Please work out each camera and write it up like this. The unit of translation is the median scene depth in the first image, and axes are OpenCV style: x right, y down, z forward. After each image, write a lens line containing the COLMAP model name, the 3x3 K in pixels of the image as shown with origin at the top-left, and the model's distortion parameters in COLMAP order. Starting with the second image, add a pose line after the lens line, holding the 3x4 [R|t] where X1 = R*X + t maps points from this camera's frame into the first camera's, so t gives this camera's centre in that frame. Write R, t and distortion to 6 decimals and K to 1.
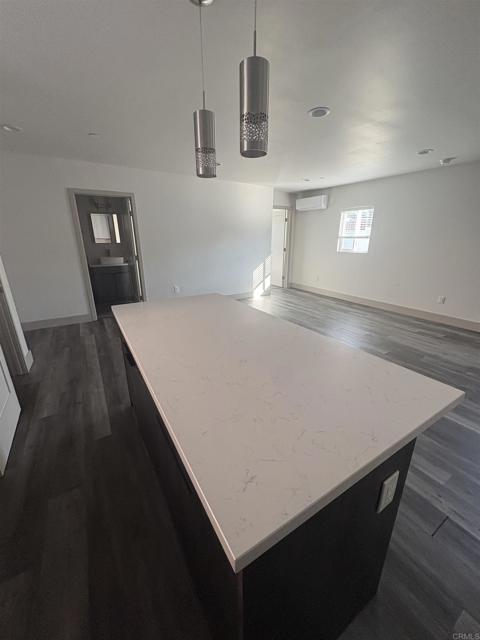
lens RADIAL K [[256.8, 0, 240.0], [0, 256.8, 320.0], [0, 0, 1]] dist [0.001359, 0.000130]
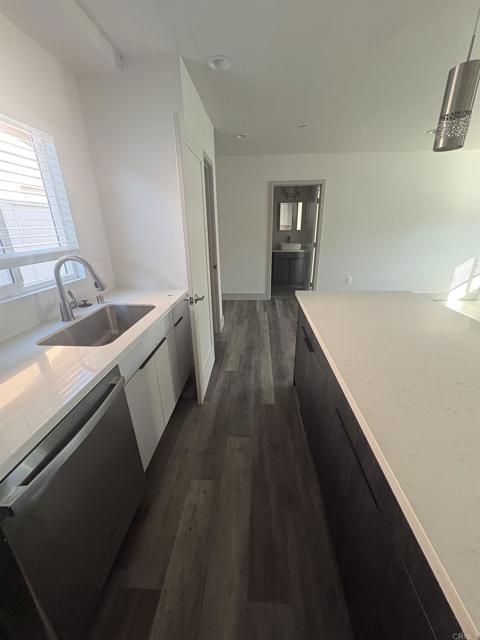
lens RADIAL K [[256.8, 0, 240.0], [0, 256.8, 320.0], [0, 0, 1]] dist [0.001359, 0.000130]
pose [[0.814015, 0.192148, -0.548141, -0.040633], [-0.166194, 0.981293, 0.097180, 0.000205], [0.556560, 0.011992, 0.830721, -0.011732]]
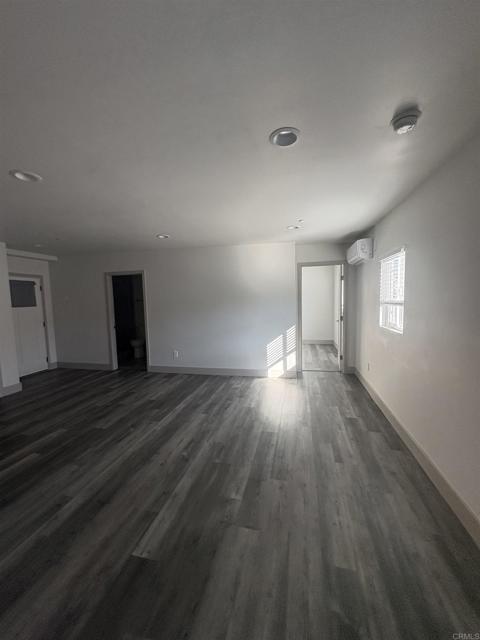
lens RADIAL K [[253.4, 0, 240.0], [0, 253.4, 320.0], [0, 0, 1]] dist [-0.000187, 0.000015]
pose [[0.705962, 0.044789, -0.706832, 0.970892], [-0.196341, 0.971260, -0.134554, -0.253405], [0.680491, 0.233771, 0.694466, 0.692845]]
